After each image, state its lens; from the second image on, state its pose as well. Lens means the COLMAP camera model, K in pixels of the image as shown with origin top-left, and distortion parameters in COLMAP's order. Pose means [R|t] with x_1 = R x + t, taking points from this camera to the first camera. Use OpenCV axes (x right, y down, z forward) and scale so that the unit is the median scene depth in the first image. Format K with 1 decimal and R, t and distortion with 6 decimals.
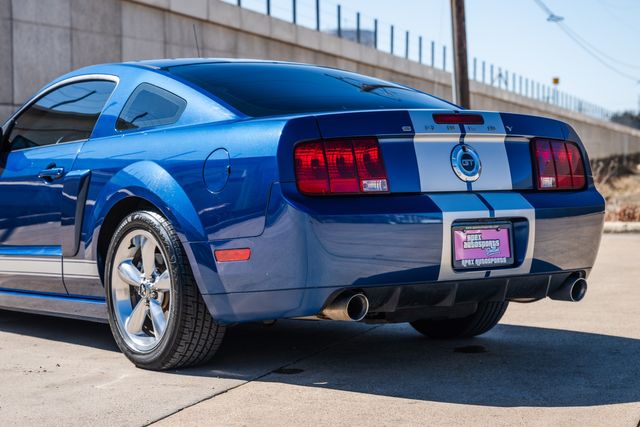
lens RADIAL K [[1422.7, 0, 322.6], [0, 1422.7, 217.8], [0, 0, 1]] dist [-0.000541, 0.000000]
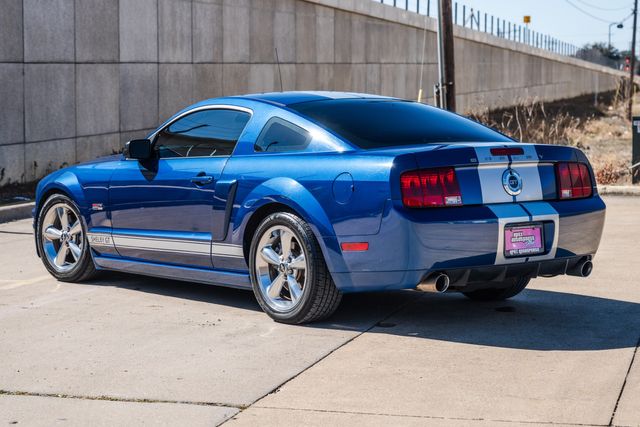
lens RADIAL K [[1544.6, 0, 310.9], [0, 1544.6, 208.6], [0, 0, 1]] dist [0.060547, 0.000000]
pose [[0.999490, 0.004599, 0.031613, -0.147157], [-0.005902, 0.999132, 0.041248, -0.072523], [-0.031396, -0.041414, 0.998649, -0.541976]]
